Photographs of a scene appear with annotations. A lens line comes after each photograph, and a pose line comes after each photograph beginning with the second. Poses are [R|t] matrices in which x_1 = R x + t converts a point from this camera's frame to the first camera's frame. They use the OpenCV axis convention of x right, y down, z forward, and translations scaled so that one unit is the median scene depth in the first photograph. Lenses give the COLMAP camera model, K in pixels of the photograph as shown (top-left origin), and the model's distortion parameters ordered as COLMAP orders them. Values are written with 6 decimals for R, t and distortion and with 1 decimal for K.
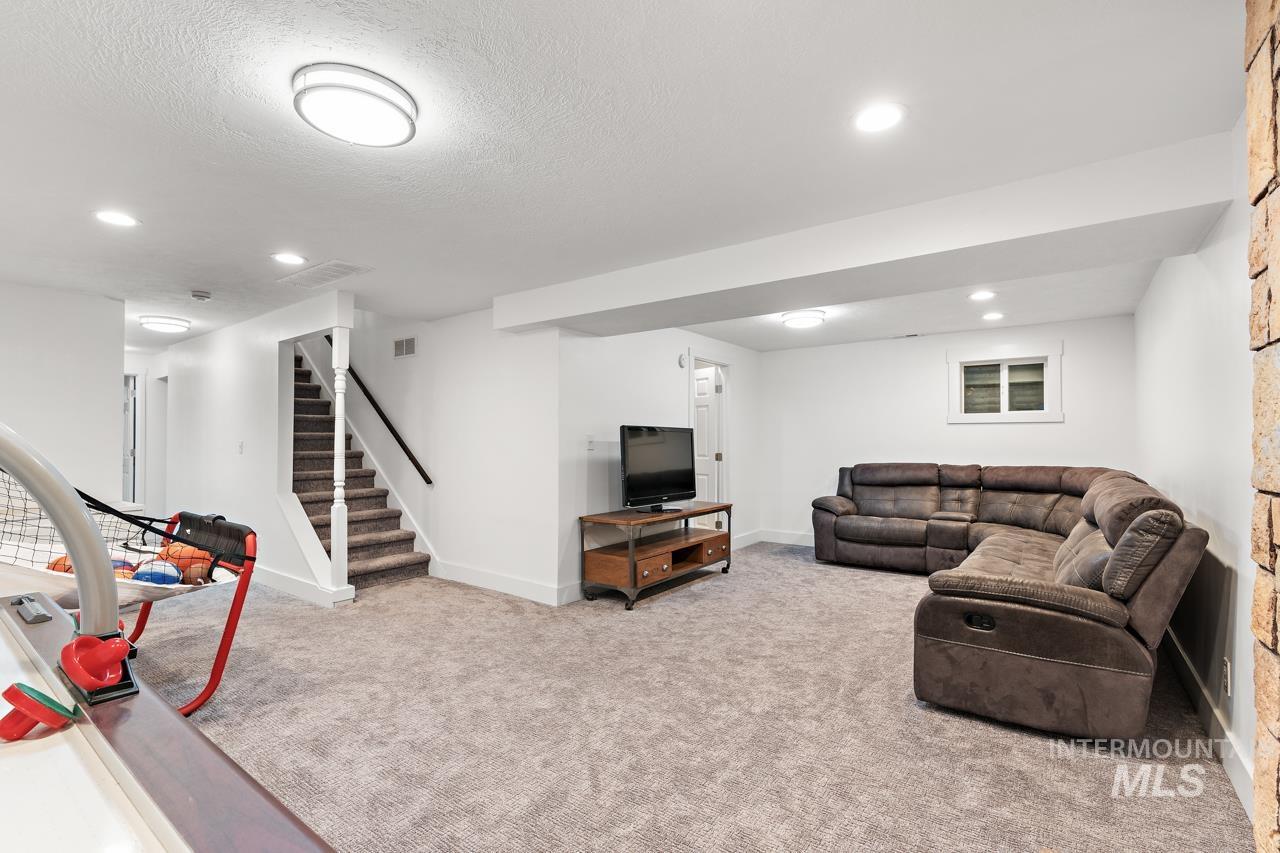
lens RADIAL K [[579.1, 0, 636.7], [0, 579.1, 426.9], [0, 0, 1]] dist [-0.002909, -0.000681]
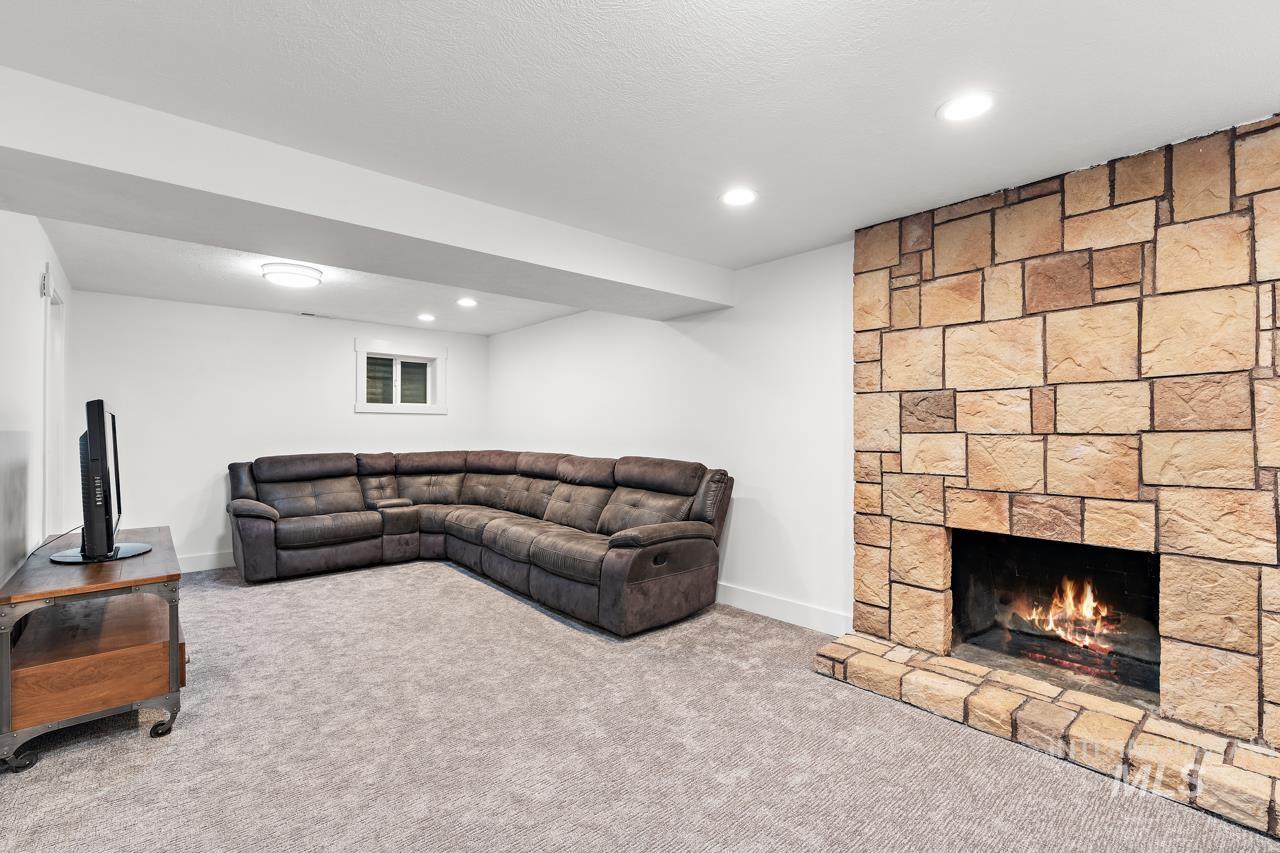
lens RADIAL K [[579.1, 0, 636.7], [0, 579.1, 426.9], [0, 0, 1]] dist [-0.002909, -0.000681]
pose [[0.206640, 0.002349, 0.978414, -0.370547], [-0.026698, 0.999638, 0.003238, 0.003212], [-0.978053, -0.026791, 0.206628, 0.352981]]
